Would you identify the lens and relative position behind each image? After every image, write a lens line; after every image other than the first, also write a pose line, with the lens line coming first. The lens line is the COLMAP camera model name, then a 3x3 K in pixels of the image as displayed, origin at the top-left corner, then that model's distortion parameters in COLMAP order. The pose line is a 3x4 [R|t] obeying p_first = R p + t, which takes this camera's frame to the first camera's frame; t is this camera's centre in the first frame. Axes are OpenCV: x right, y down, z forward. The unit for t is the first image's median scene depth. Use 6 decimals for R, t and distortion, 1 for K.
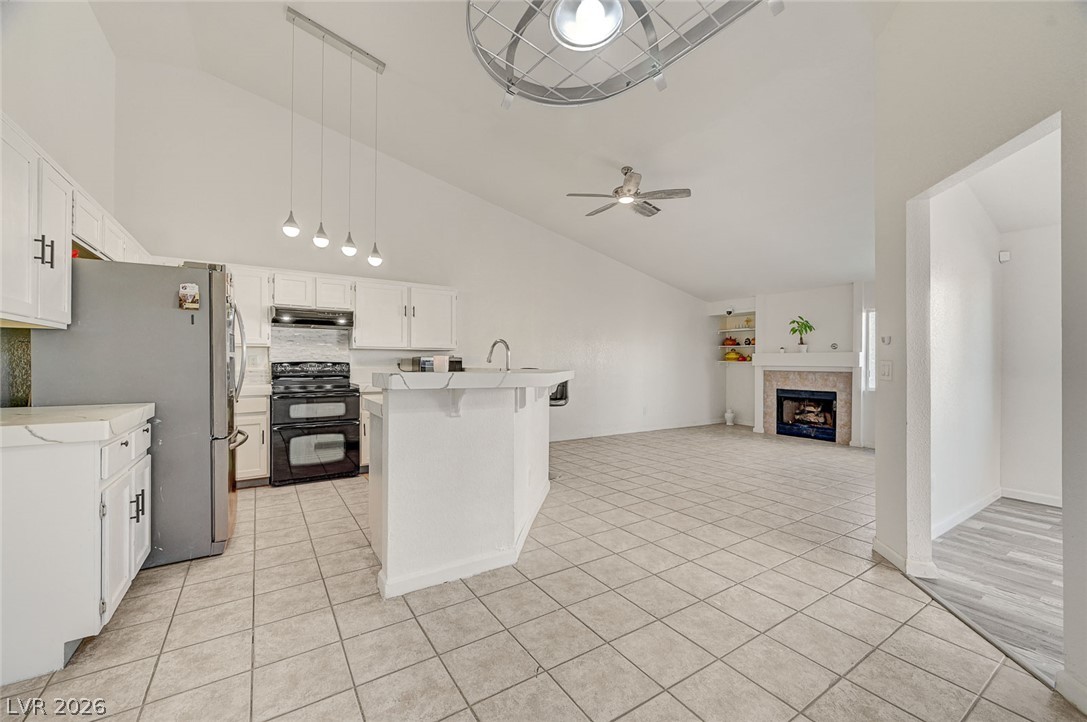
lens RADIAL K [[435.0, 0, 544.5], [0, 435.0, 360.6], [0, 0, 1]] dist [-0.000477, 0.001401]
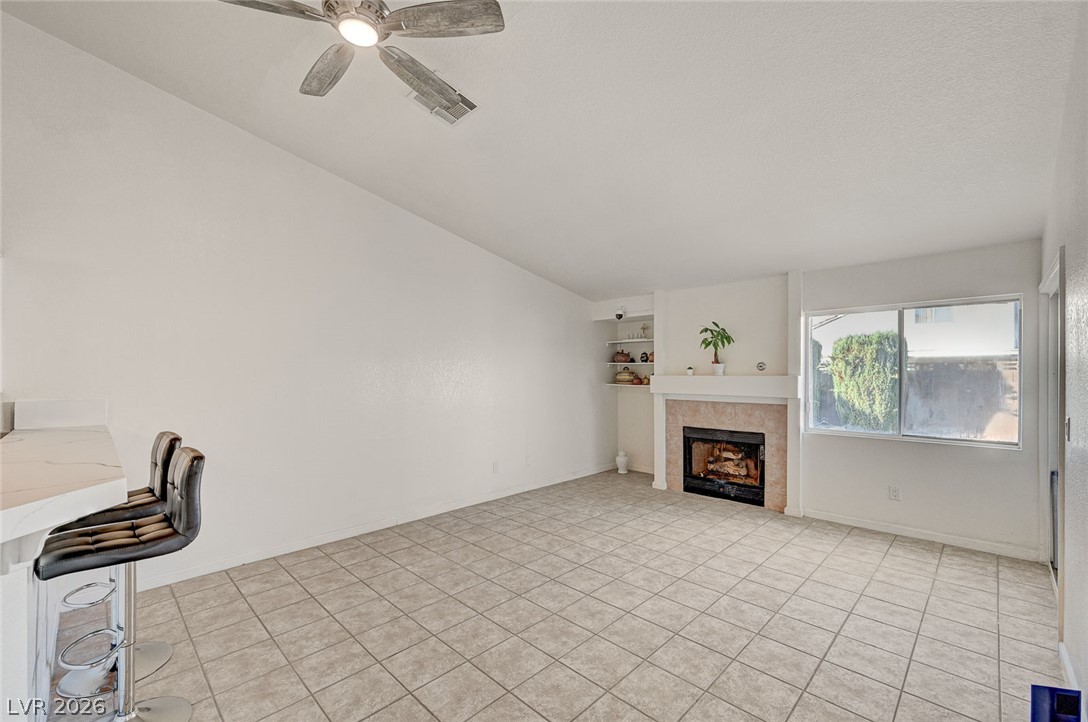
lens RADIAL K [[456.3, 0, 542.6], [0, 456.3, 371.8], [0, 0, 1]] dist [0.001062, 0.000402]
pose [[0.978399, -0.012441, 0.206349, 0.243346], [0.011282, 0.999913, 0.006792, -0.044362], [-0.206415, -0.004317, 0.978455, 0.492889]]
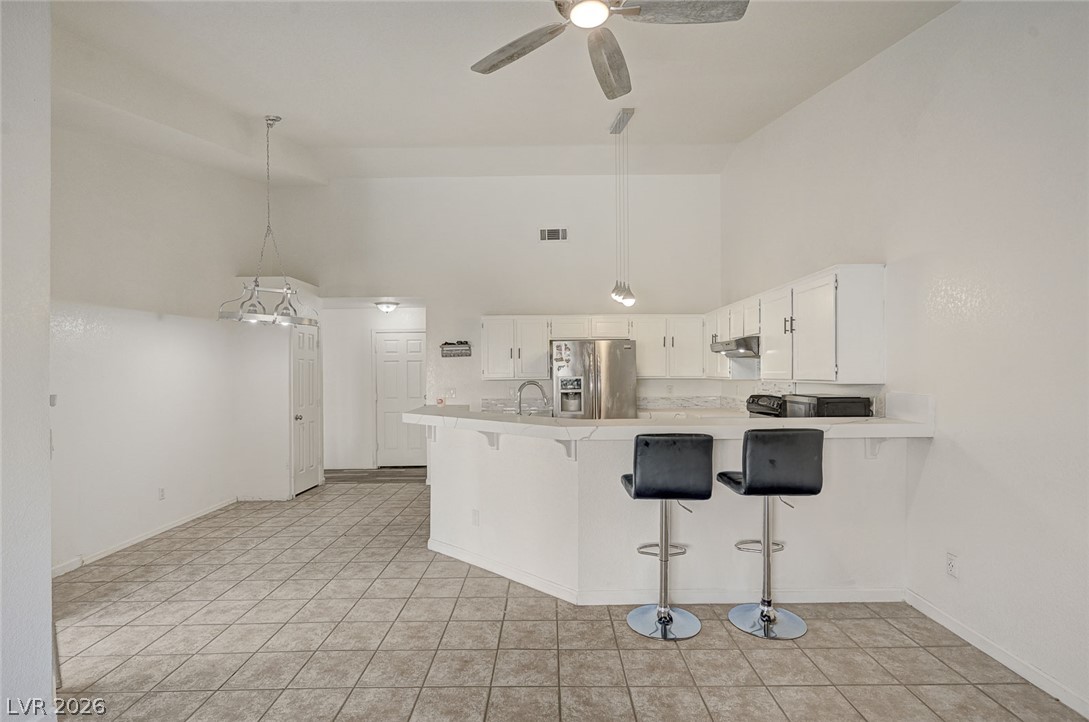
lens RADIAL K [[517.1, 0, 551.4], [0, 517.1, 371.8], [0, 0, 1]] dist [0.000761, 0.000676]
pose [[-0.550948, -0.000253, -0.834539, 0.549431], [0.012670, 0.999882, -0.008667, -0.039576], [0.834443, -0.015348, -0.550880, 1.129732]]
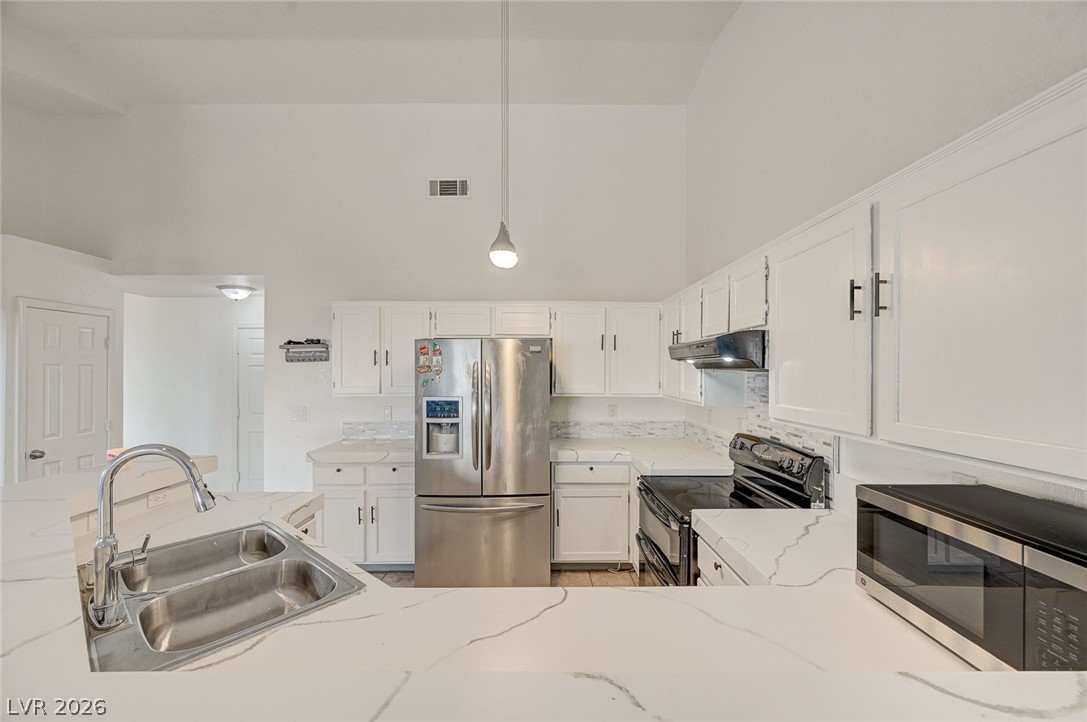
lens RADIAL K [[435.0, 0, 547.8], [0, 435.0, 366.4], [0, 0, 1]] dist [-0.000477, 0.001401]
pose [[-0.539376, -0.010726, -0.841996, 0.005515], [0.004840, 0.999863, -0.015837, -0.069142], [0.842051, -0.012617, -0.539251, 0.978429]]
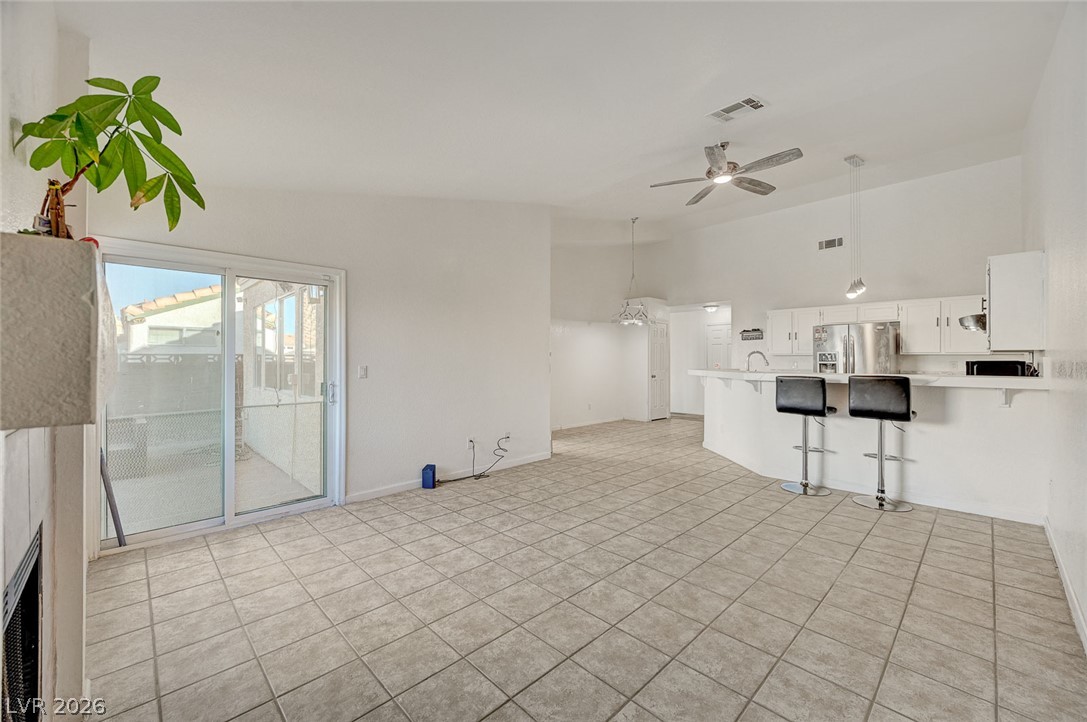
lens RADIAL K [[435.0, 0, 543.5], [0, 435.0, 356.3], [0, 0, 1]] dist [-0.000477, 0.001401]
pose [[-0.982537, -0.007784, -0.185902, 0.642864], [-0.004394, 0.999817, -0.018641, 0.002227], [0.186013, -0.017499, -0.982391, 1.639179]]
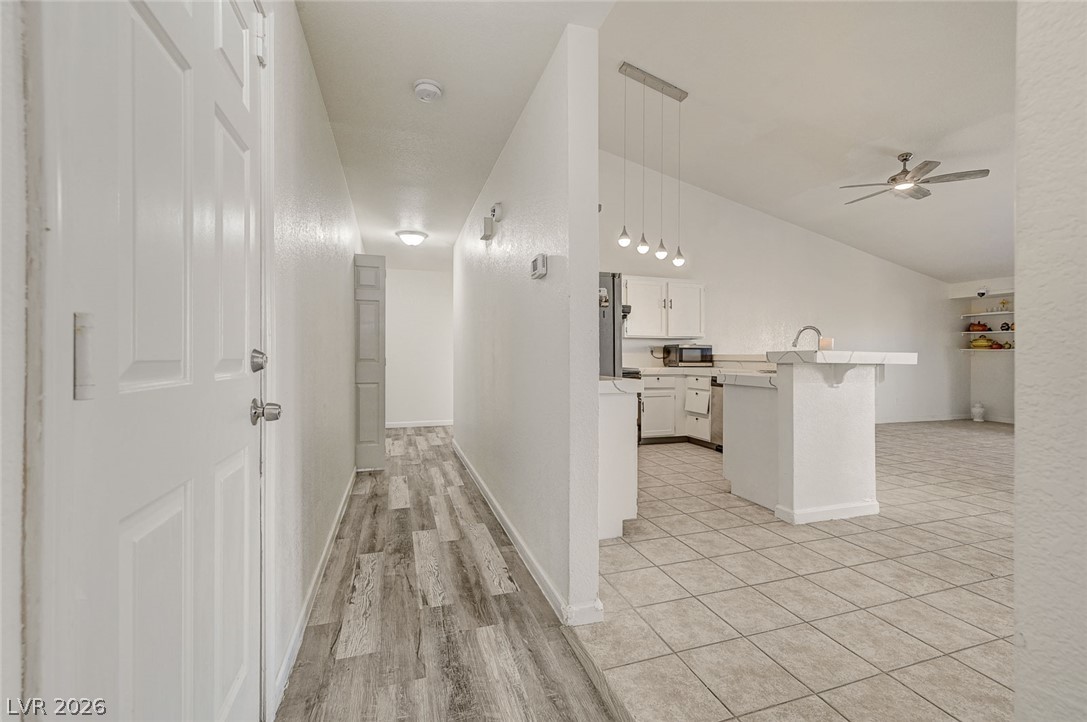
lens RADIAL K [[455.8, 0, 543.9], [0, 455.8, 355.3], [0, 0, 1]] dist [0.001062, 0.000402]
pose [[0.964716, -0.001280, -0.263289, -0.310200], [0.002189, 0.999993, 0.003161, 0.014887], [0.263283, -0.003626, 0.964712, -0.218073]]
